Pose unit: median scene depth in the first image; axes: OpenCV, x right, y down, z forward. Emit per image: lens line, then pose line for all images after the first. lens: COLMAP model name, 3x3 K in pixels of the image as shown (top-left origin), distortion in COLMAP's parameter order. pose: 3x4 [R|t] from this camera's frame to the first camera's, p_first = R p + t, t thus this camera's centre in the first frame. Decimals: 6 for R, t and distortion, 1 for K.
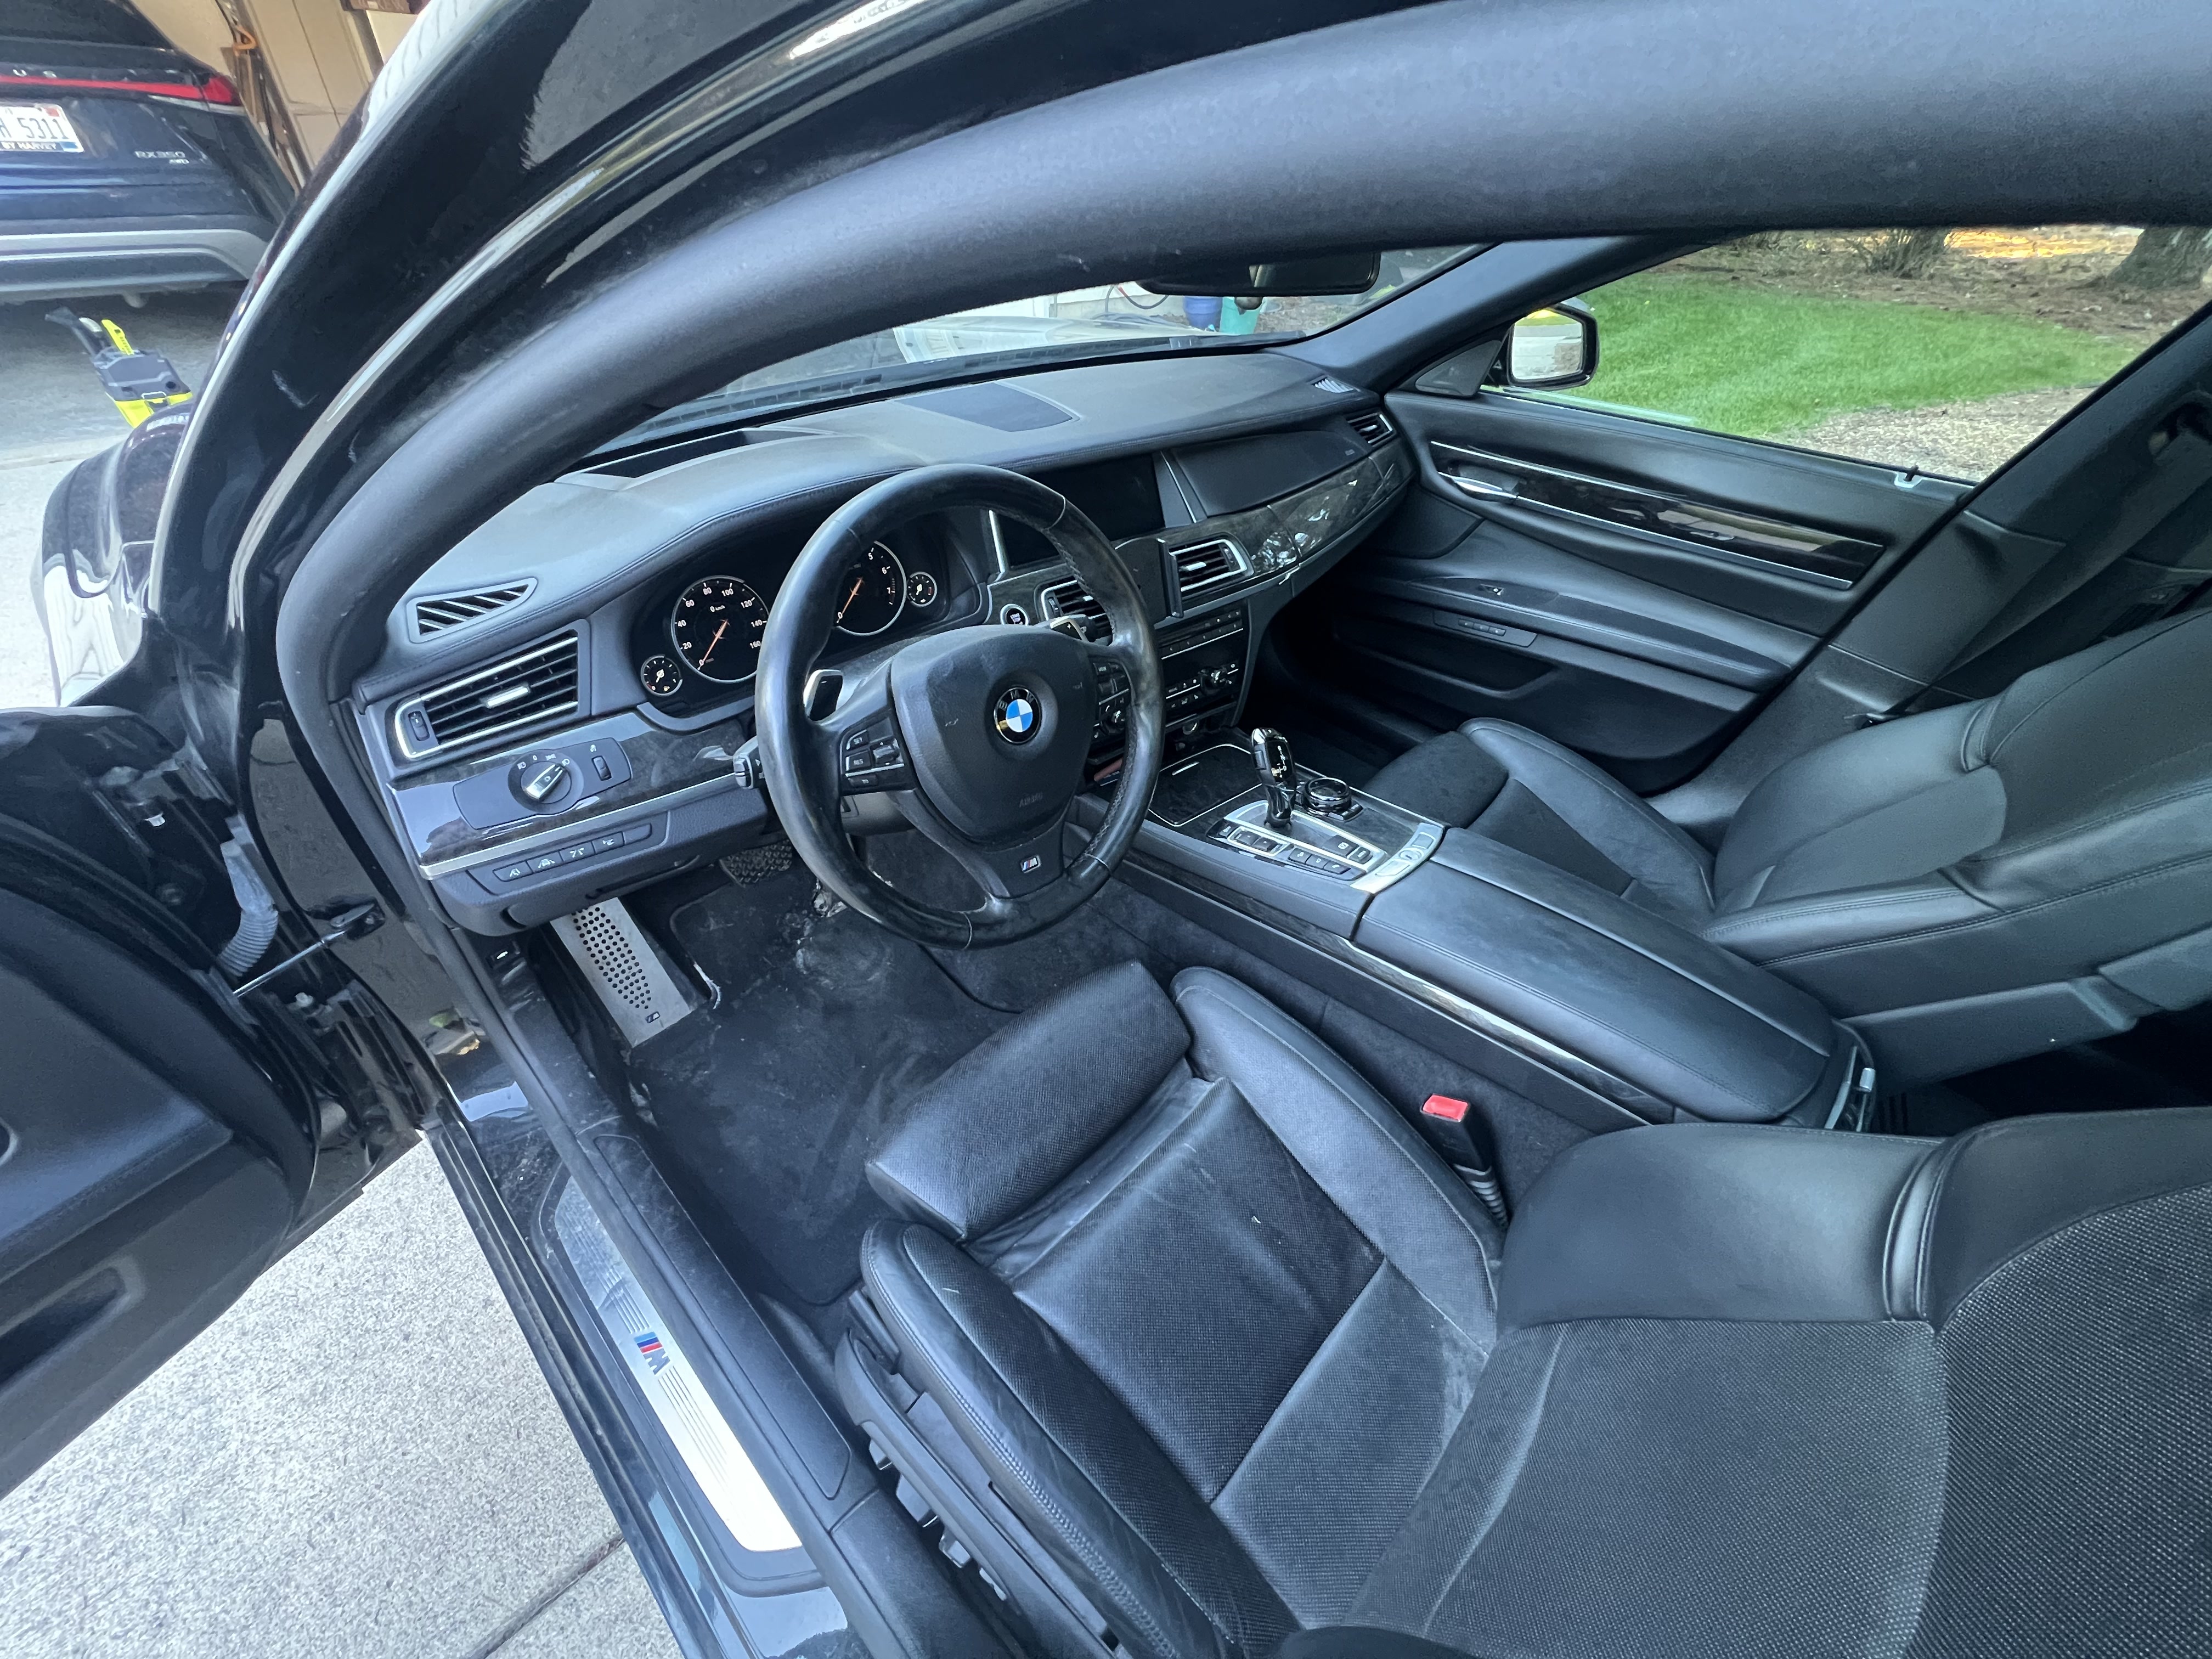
lens RADIAL K [[887.5, 0, 1108.1], [0, 887.5, 823.6], [0, 0, 1]] dist [-0.002146, -0.000105]
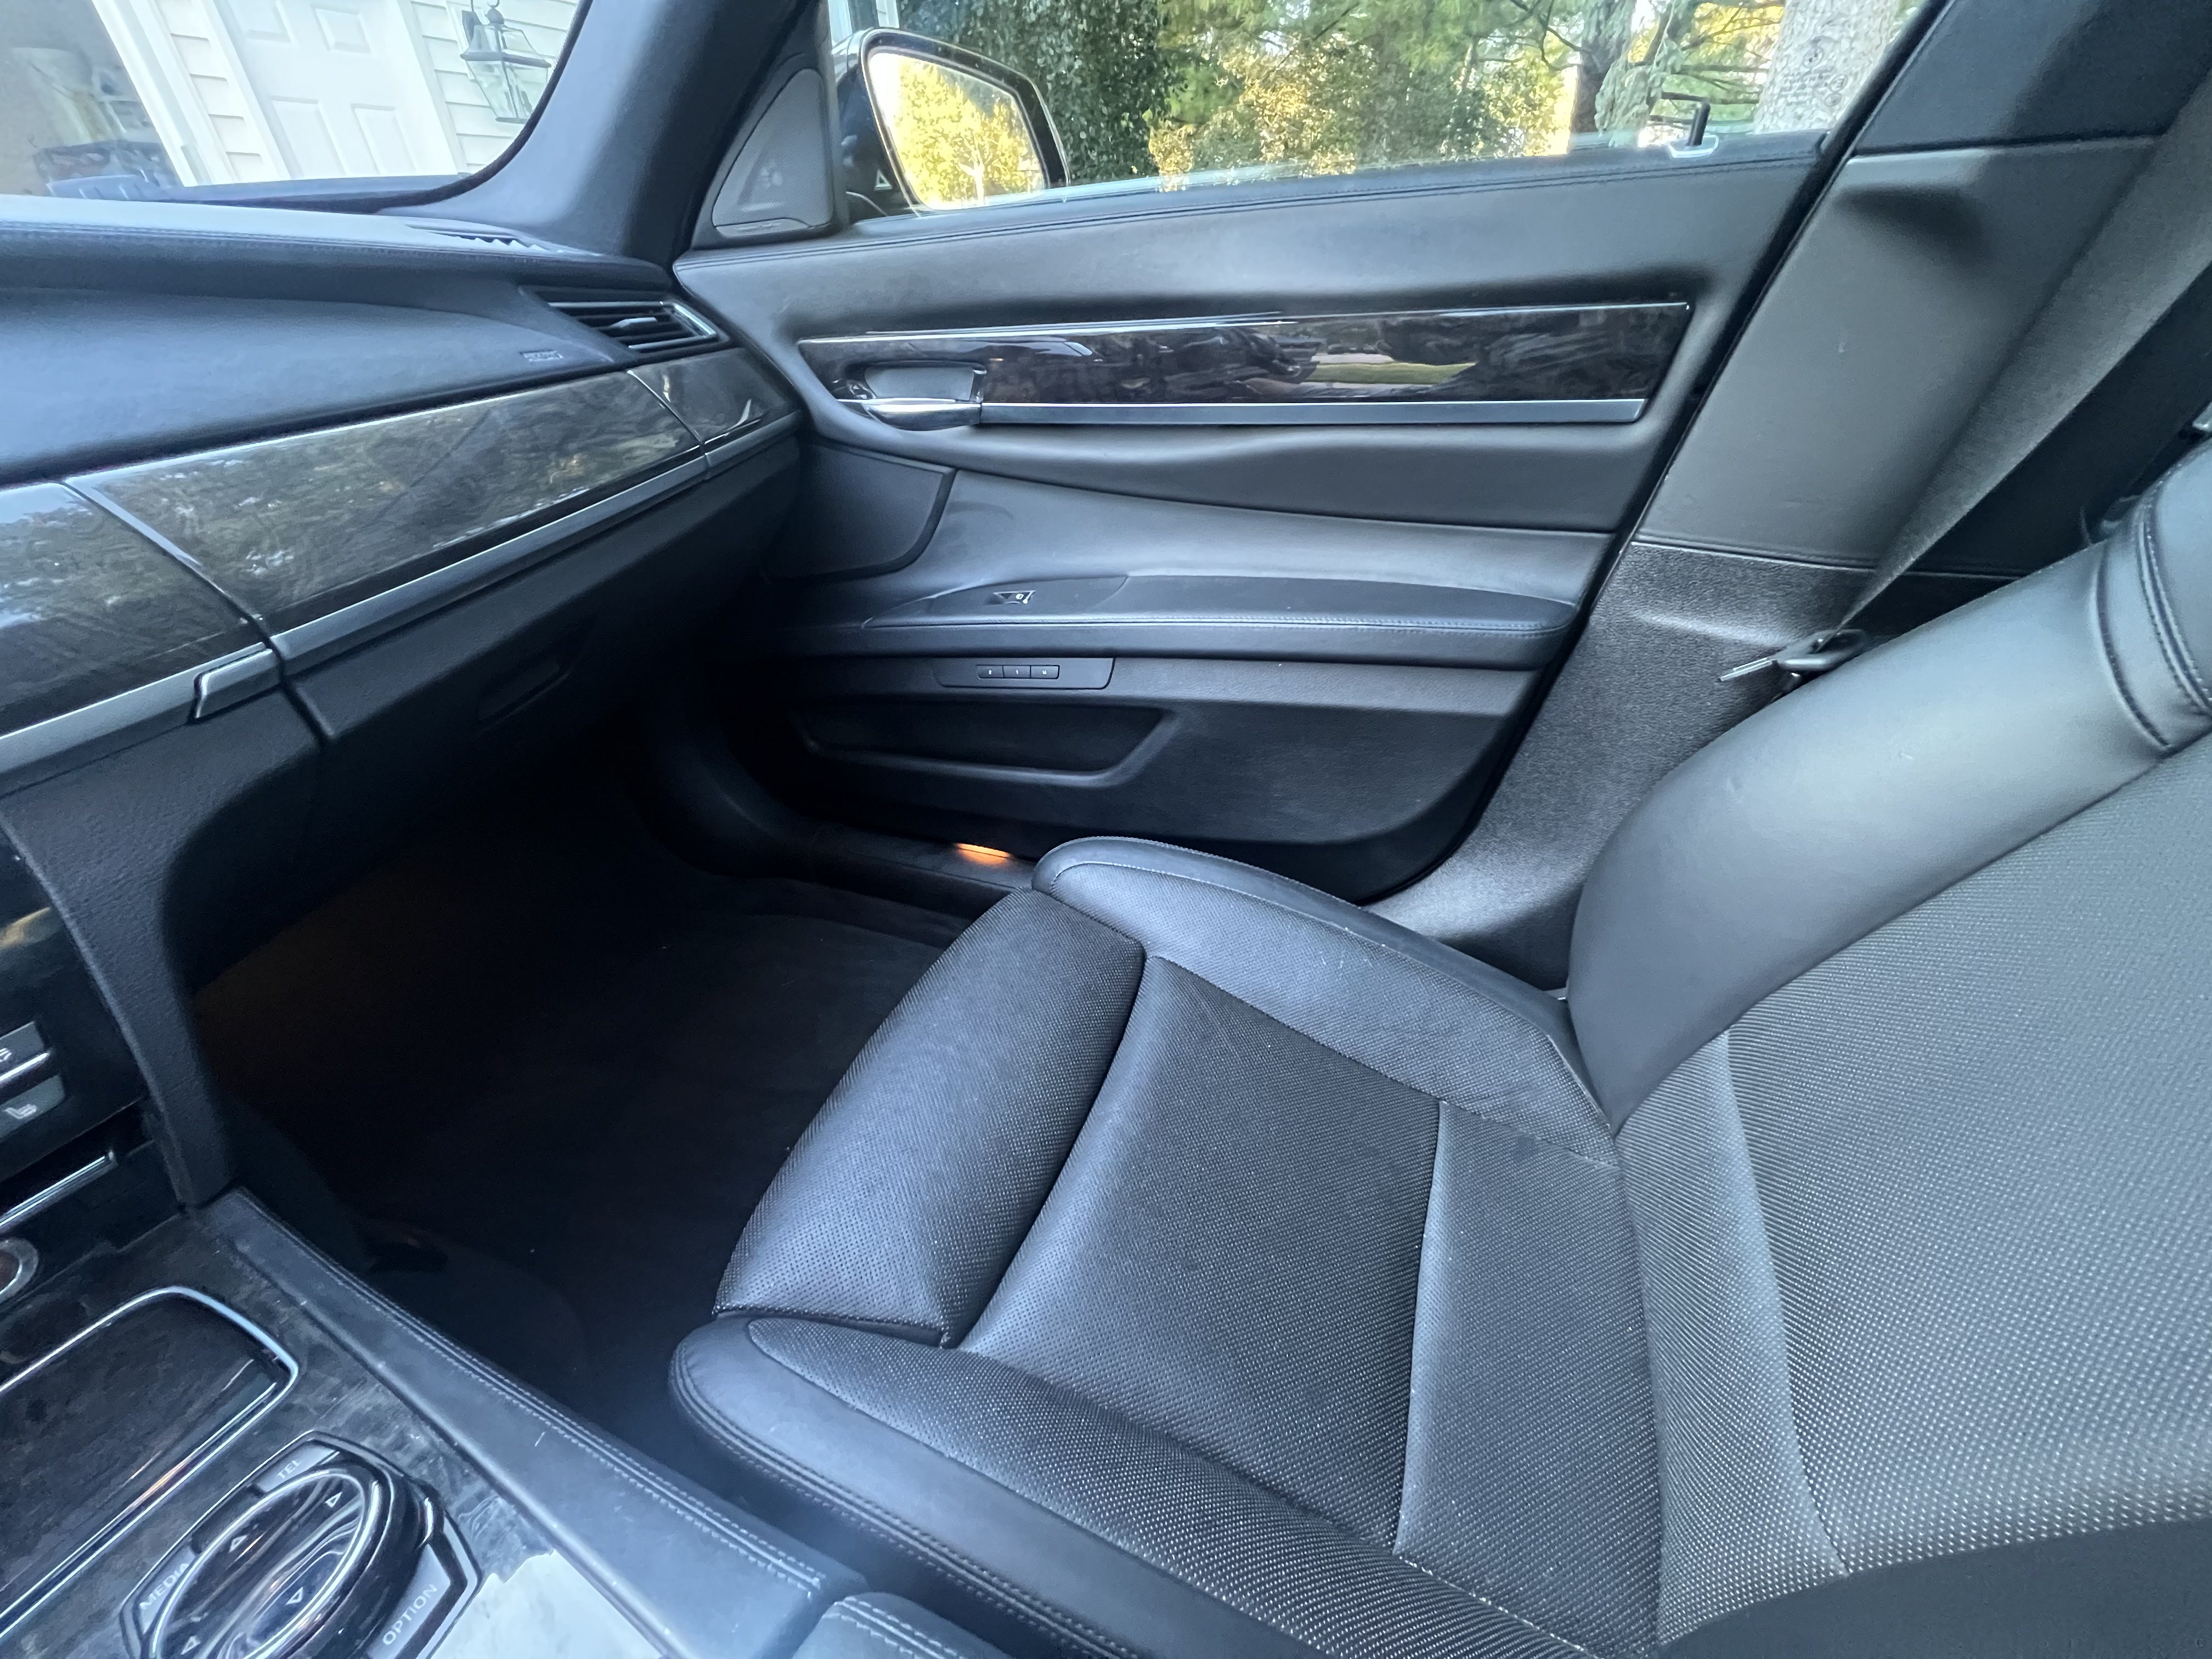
lens RADIAL K [[887.5, 0, 1108.1], [0, 887.5, 823.6], [0, 0, 1]] dist [-0.002146, -0.000105]
pose [[0.921537, -0.286128, 0.262489, 0.327408], [0.307240, 0.950690, -0.042341, -0.105509], [-0.237431, 0.119666, 0.964006, 0.533377]]
